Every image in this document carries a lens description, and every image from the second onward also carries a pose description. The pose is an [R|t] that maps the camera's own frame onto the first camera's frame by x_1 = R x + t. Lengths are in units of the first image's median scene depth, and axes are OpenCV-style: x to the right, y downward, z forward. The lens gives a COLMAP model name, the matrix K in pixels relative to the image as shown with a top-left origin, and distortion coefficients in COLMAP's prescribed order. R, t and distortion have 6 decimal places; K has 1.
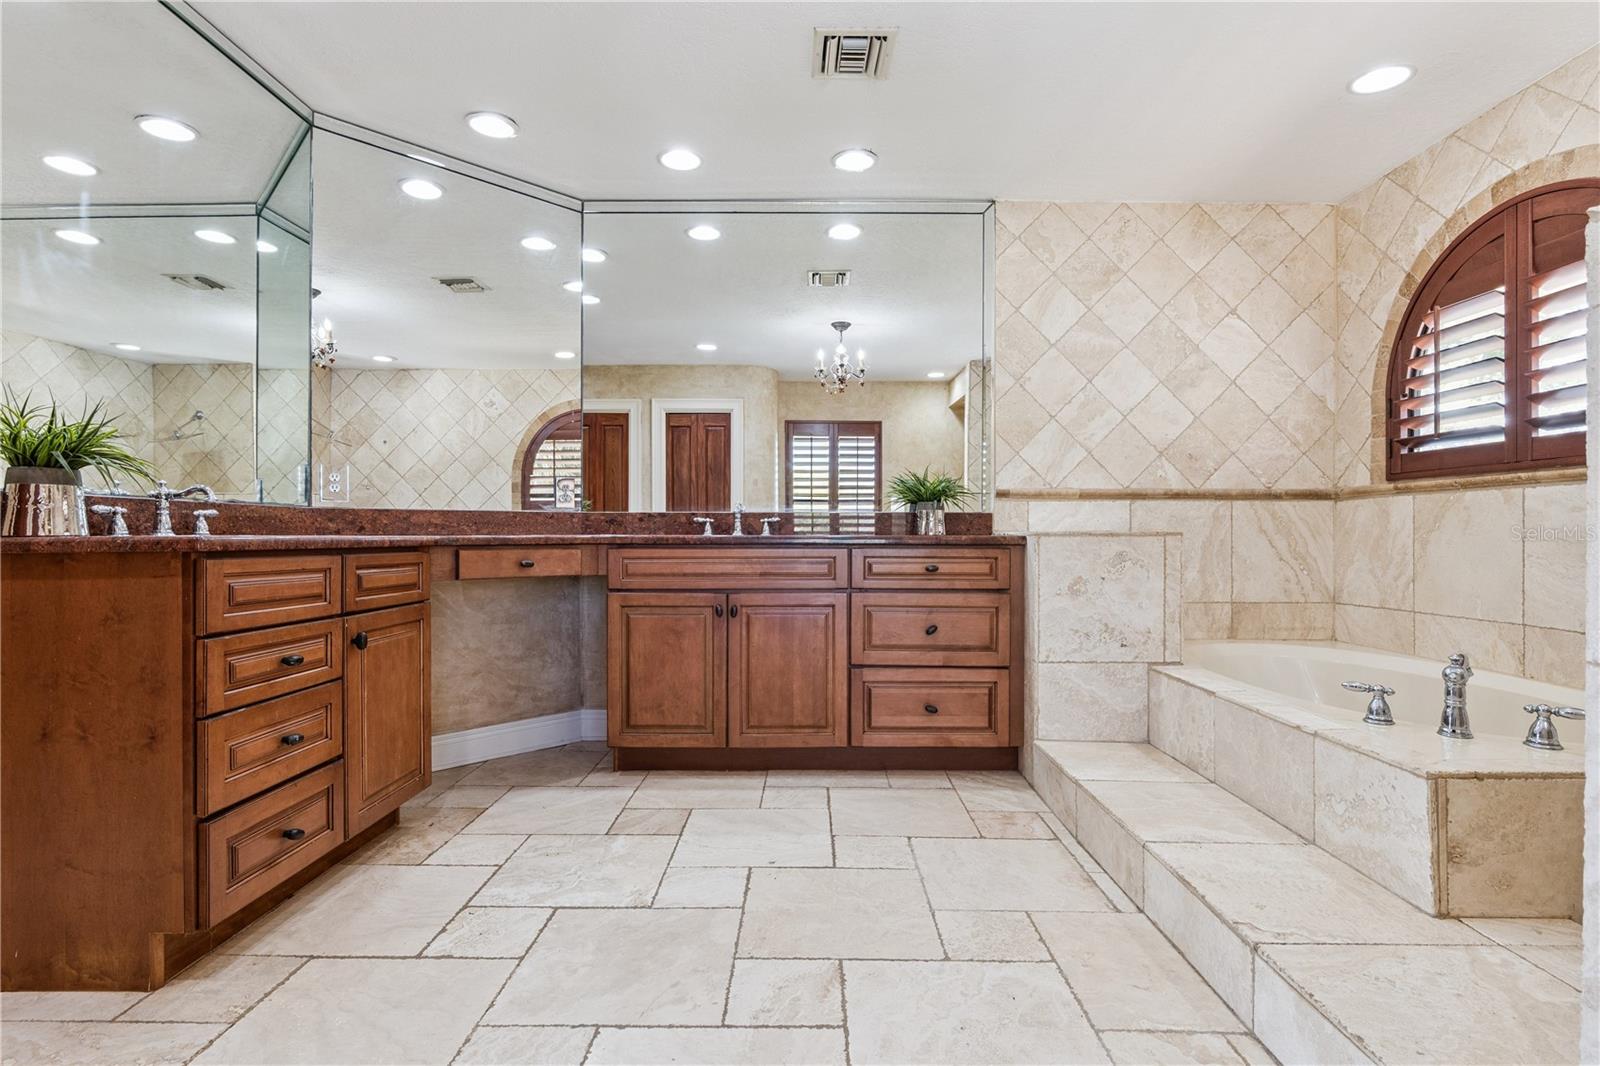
lens RADIAL K [[769.7, 0, 803.9], [0, 769.7, 531.1], [0, 0, 1]] dist [-0.017365, 0.005084]
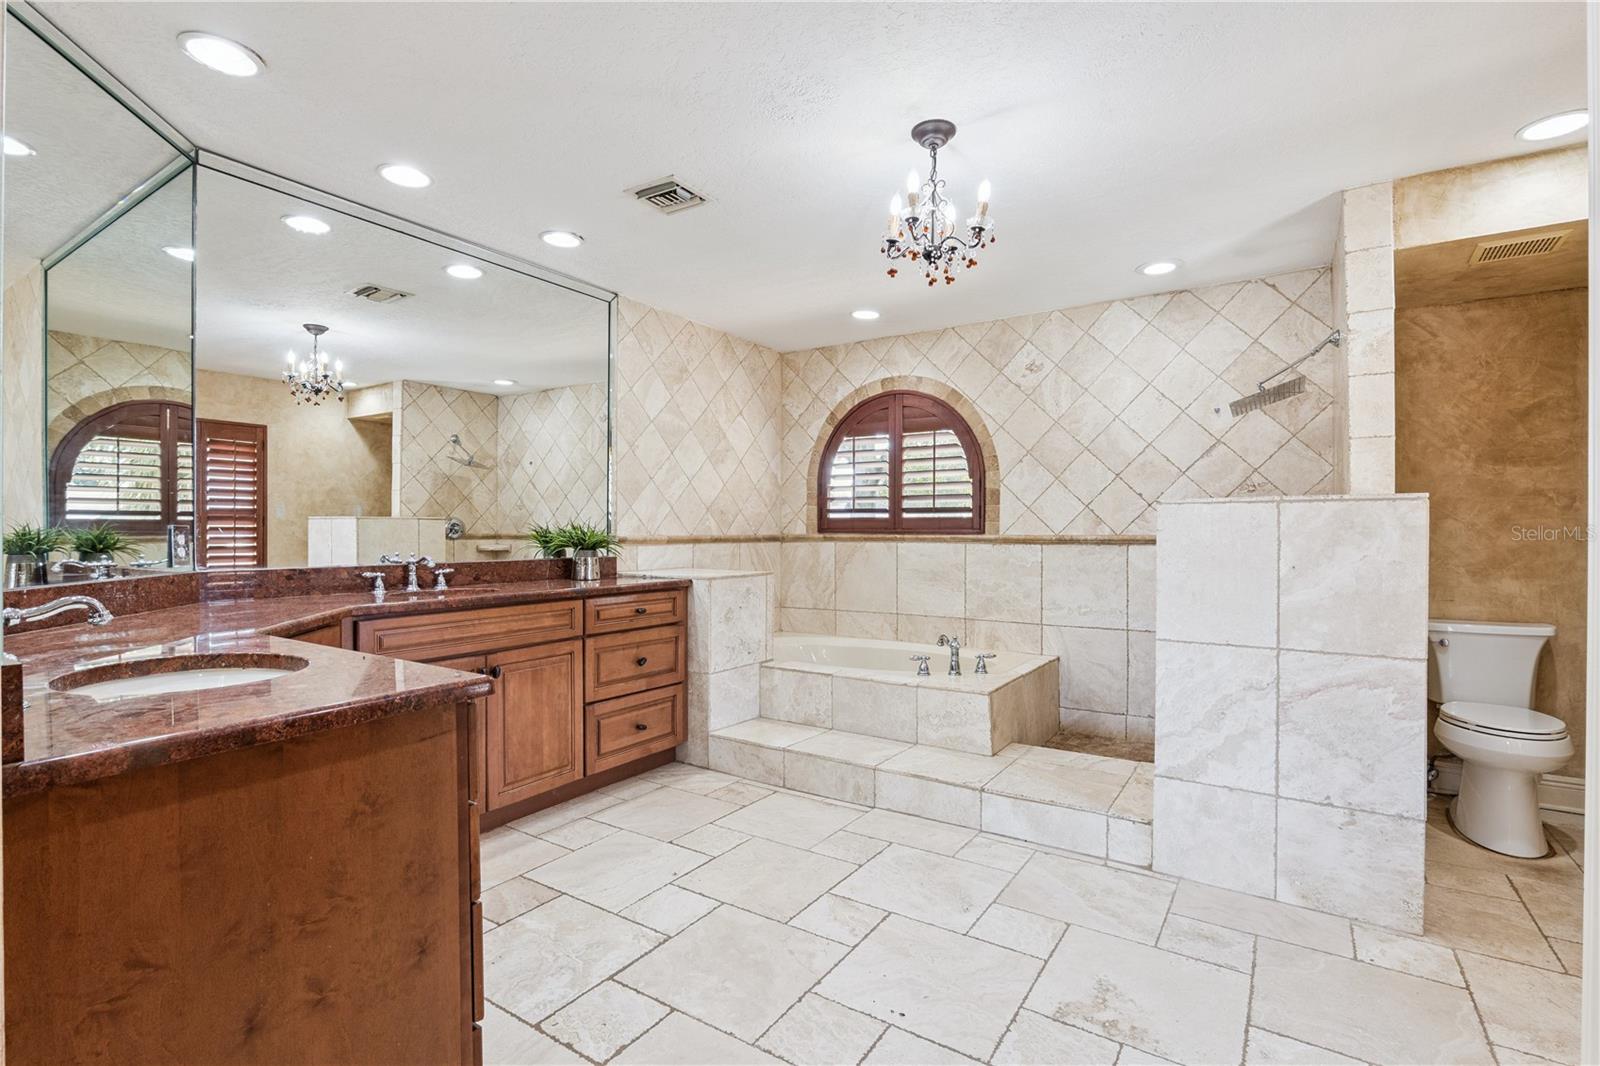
lens RADIAL K [[745.7, 0, 807.6], [0, 745.7, 529.0], [0, 0, 1]] dist [-0.014722, 0.001984]
pose [[0.542141, 0.001455, 0.840286, -0.671810], [-0.003127, 0.999995, 0.000286, -0.080367], [-0.840282, -0.002783, 0.542143, 0.147266]]
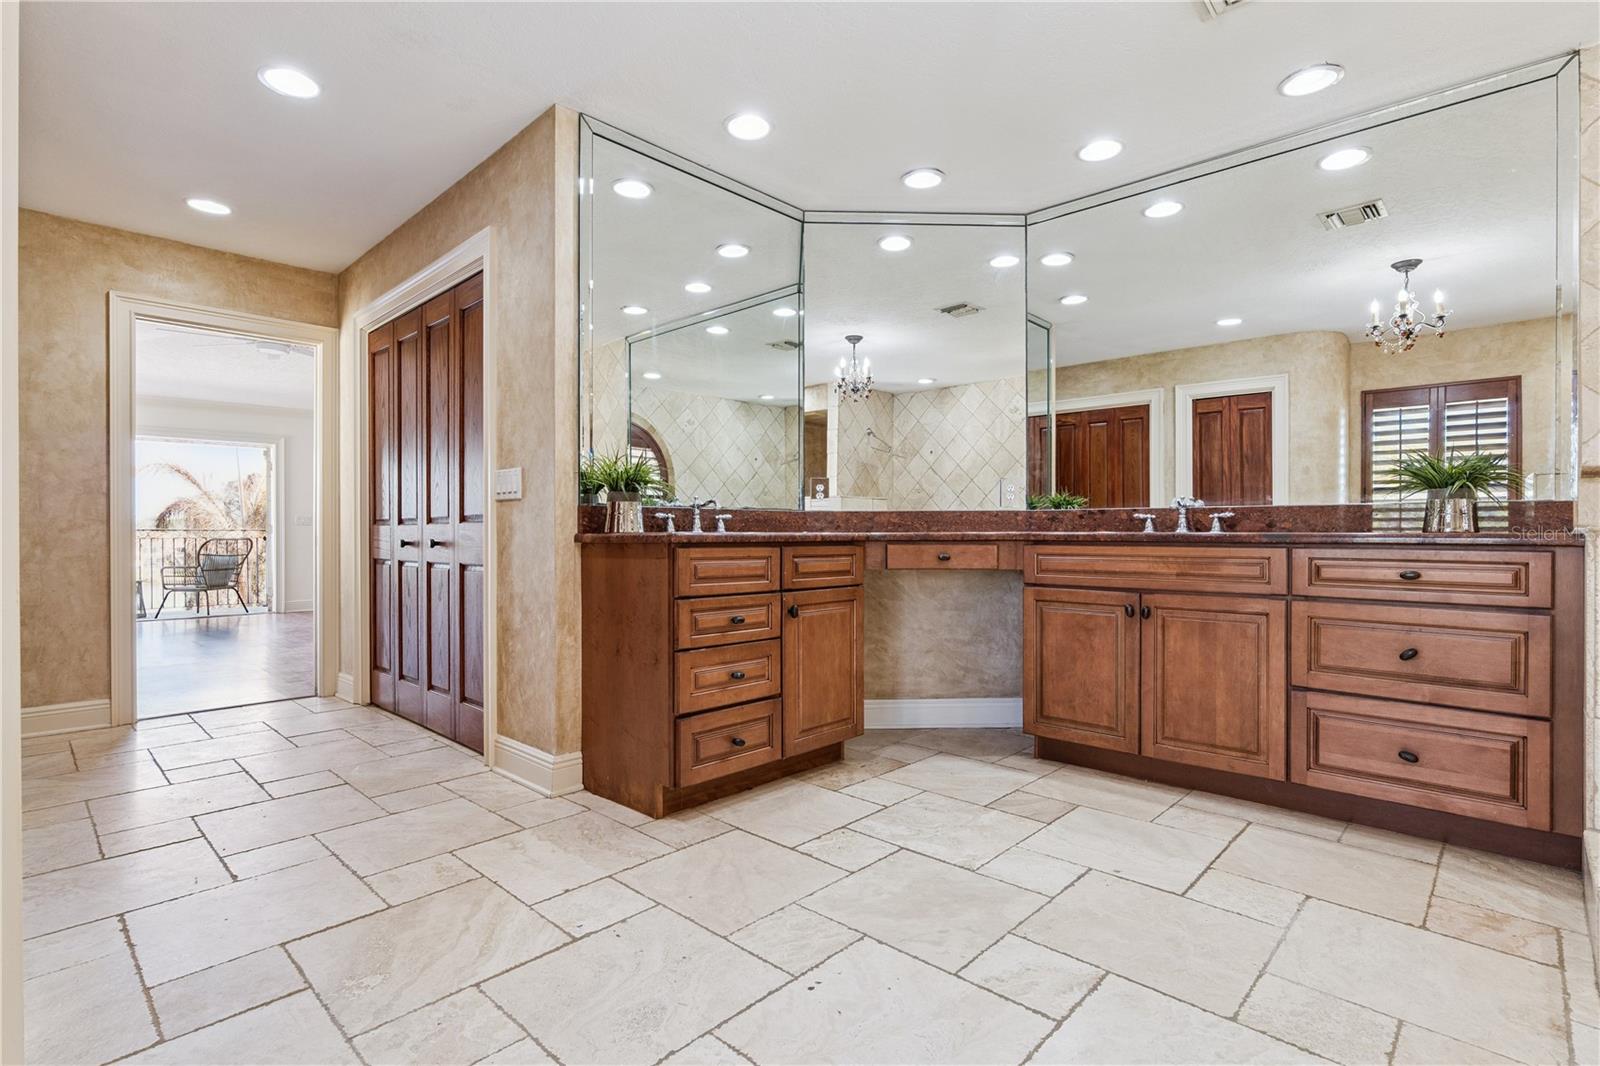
lens RADIAL K [[769.7, 0, 797.7], [0, 769.7, 530.8], [0, 0, 1]] dist [-0.017365, 0.005084]
pose [[0.729752, -0.001037, -0.683711, 0.240499], [0.003198, 0.999993, 0.001897, 0.000417], [0.683704, -0.003570, 0.729750, 0.018164]]
